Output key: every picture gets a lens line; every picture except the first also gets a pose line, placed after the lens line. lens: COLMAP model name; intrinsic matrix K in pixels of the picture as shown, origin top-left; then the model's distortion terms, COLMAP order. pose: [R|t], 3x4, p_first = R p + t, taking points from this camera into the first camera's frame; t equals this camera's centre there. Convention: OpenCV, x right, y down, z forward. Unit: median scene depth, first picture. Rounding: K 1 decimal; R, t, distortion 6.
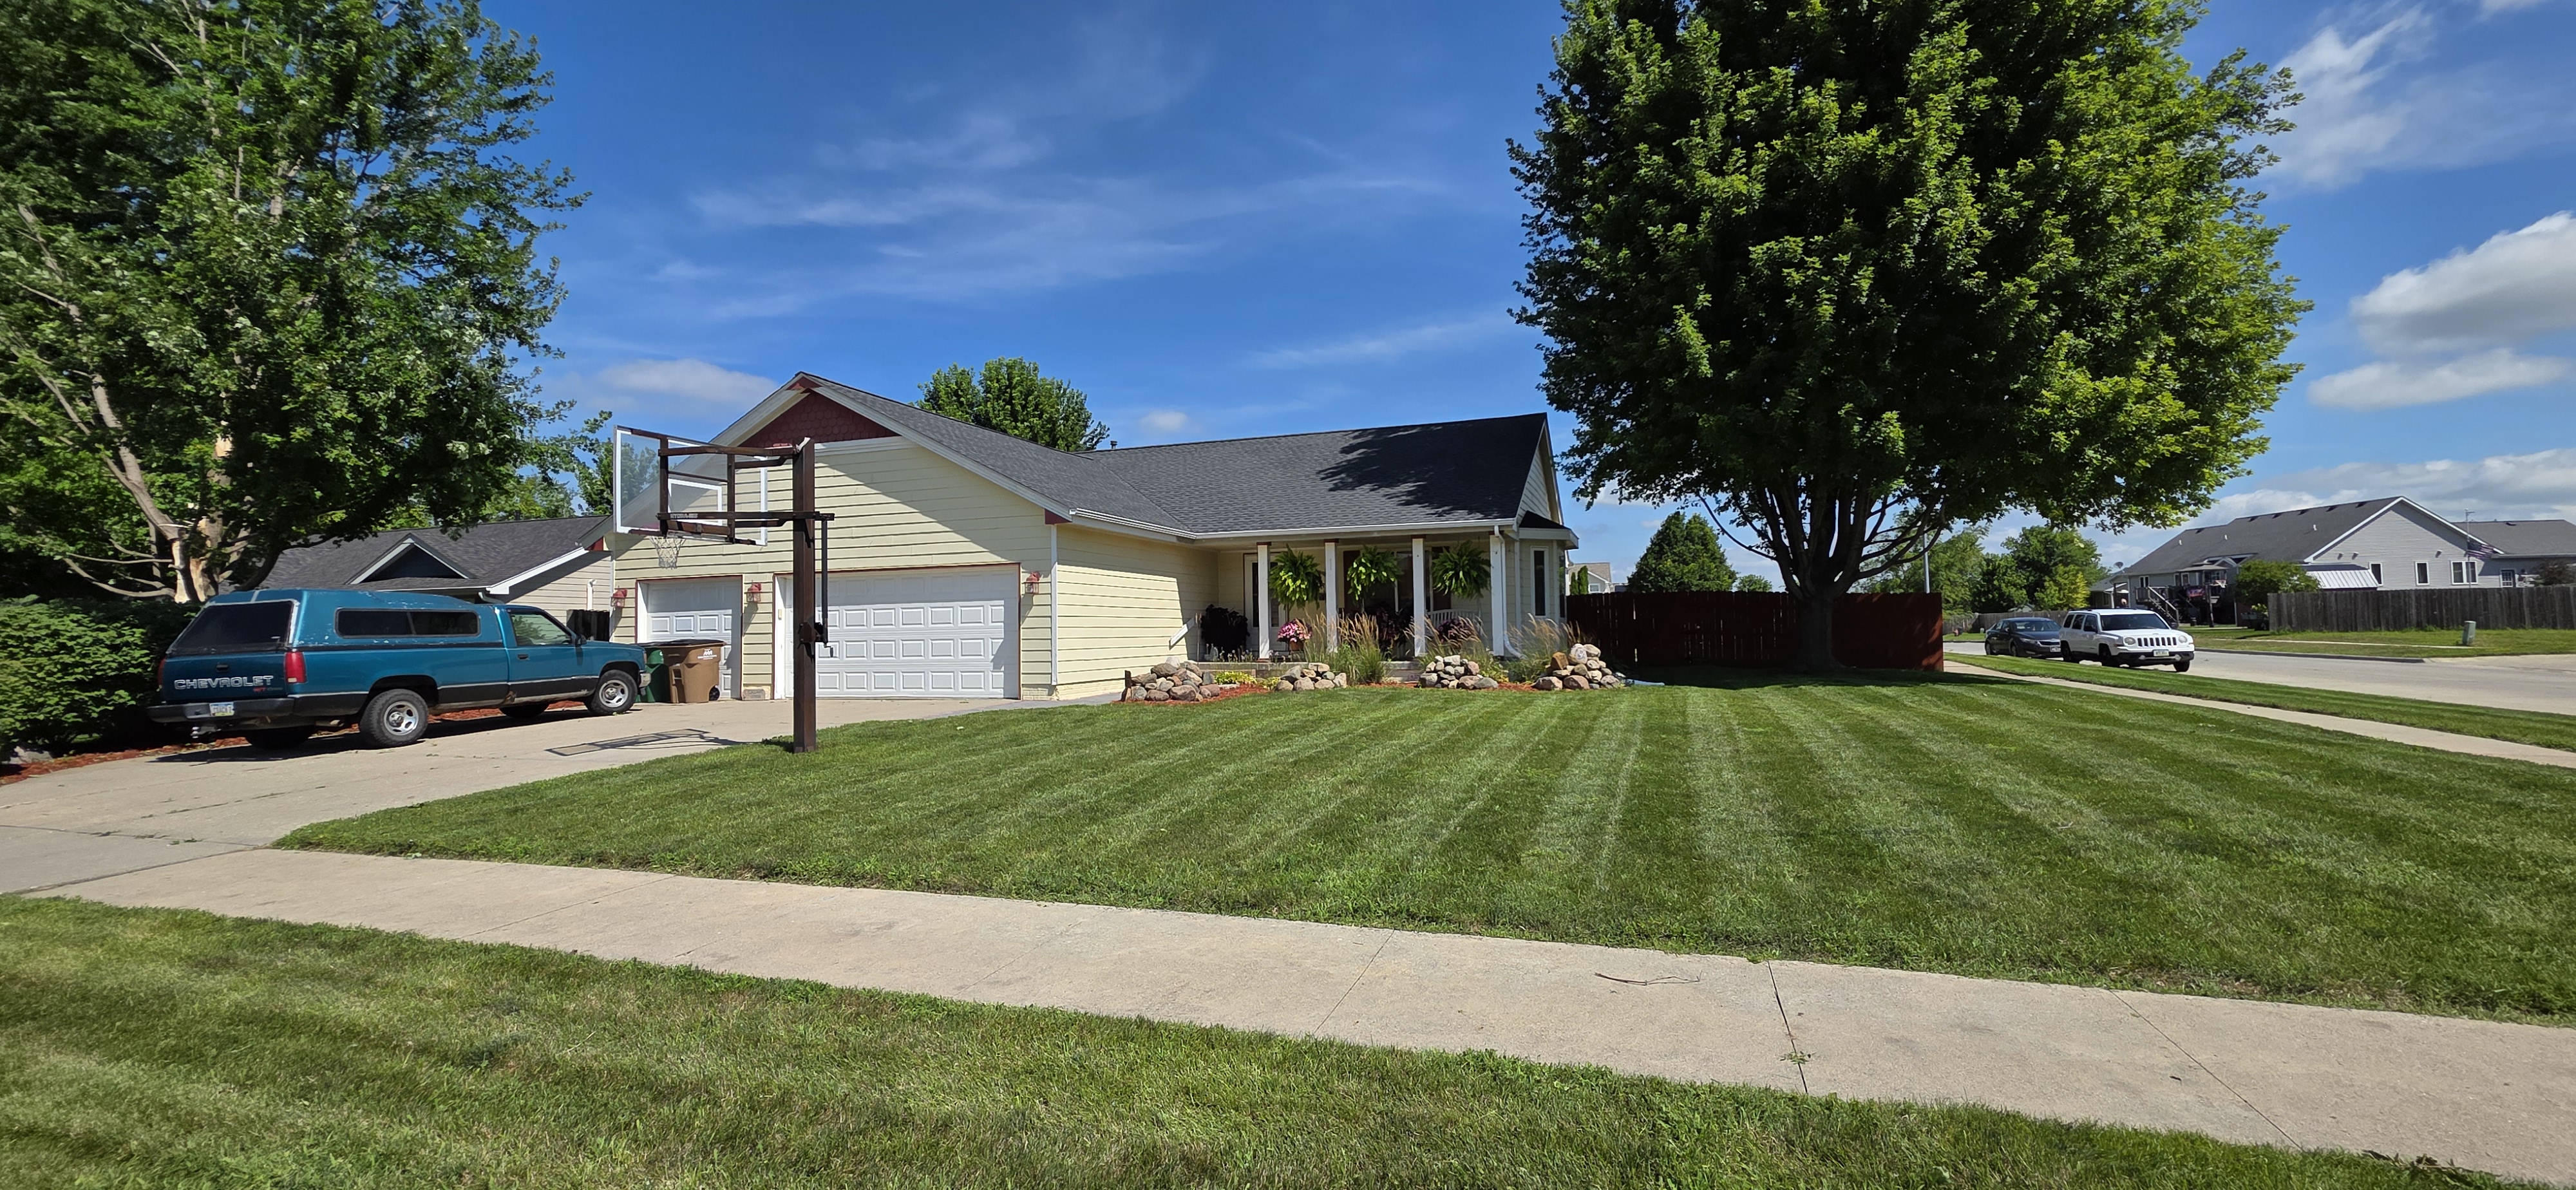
lens RADIAL K [[1035.1, 0, 1289.2], [0, 1035.1, 586.3], [0, 0, 1]] dist [0.005943, -0.000090]
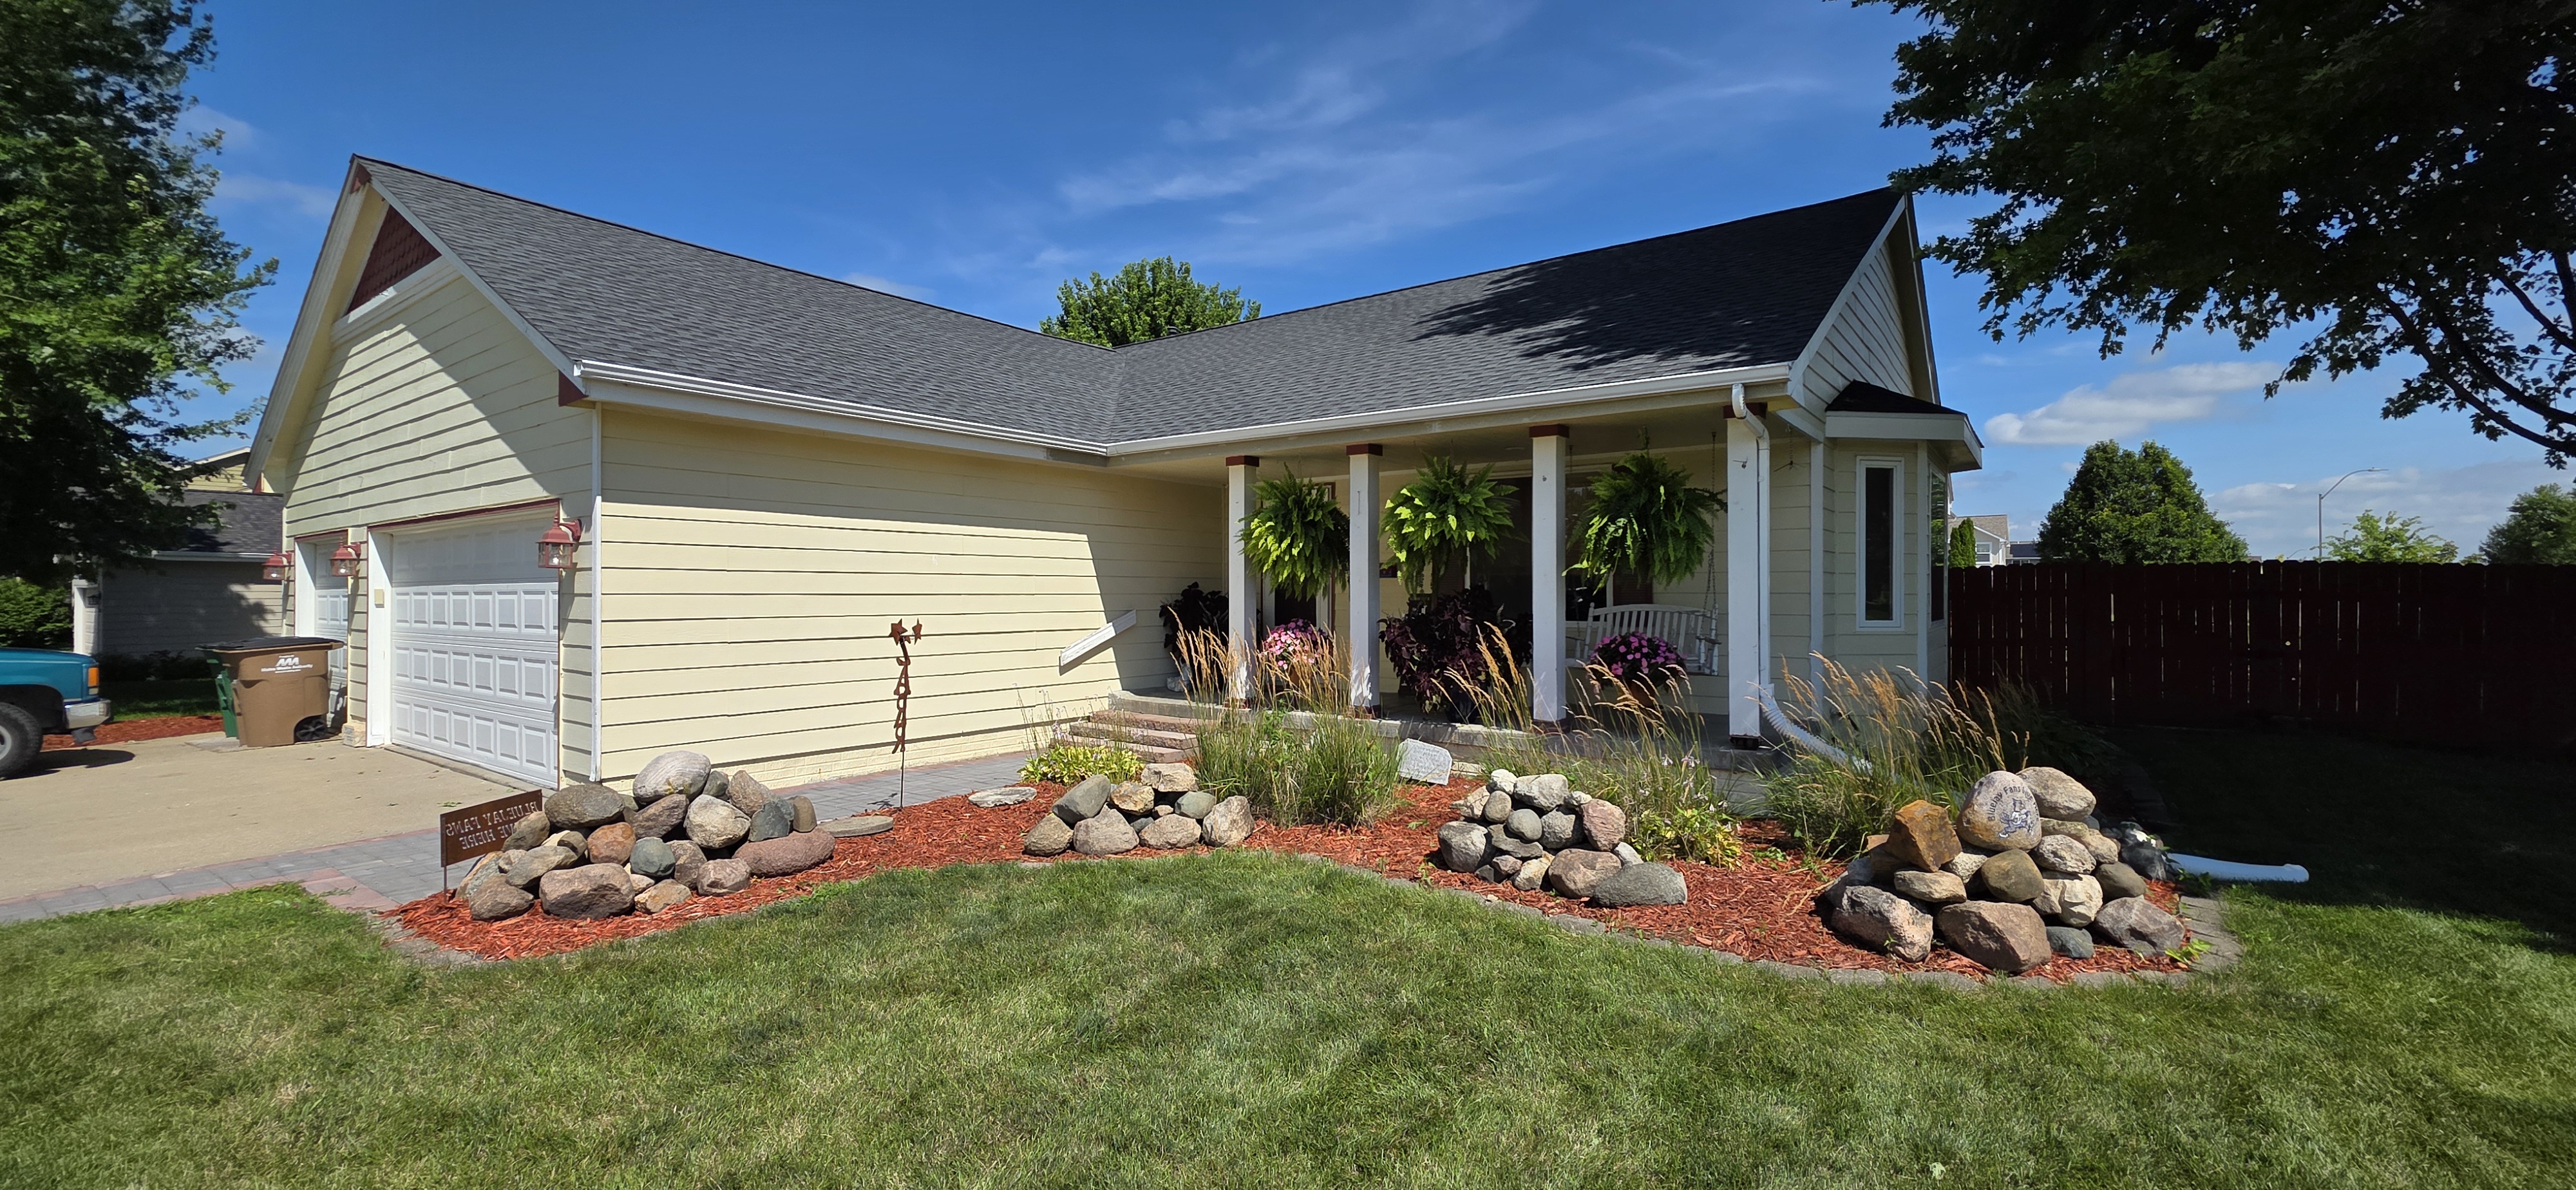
lens RADIAL K [[1035.1, 0, 1278.1], [0, 1035.1, 598.6], [0, 0, 1]] dist [0.005943, -0.000090]
pose [[0.946597, 0.022355, -0.321643, 0.148850], [-0.004956, 0.998485, 0.054809, -0.004336], [0.322381, -0.050288, 0.945273, 0.549856]]
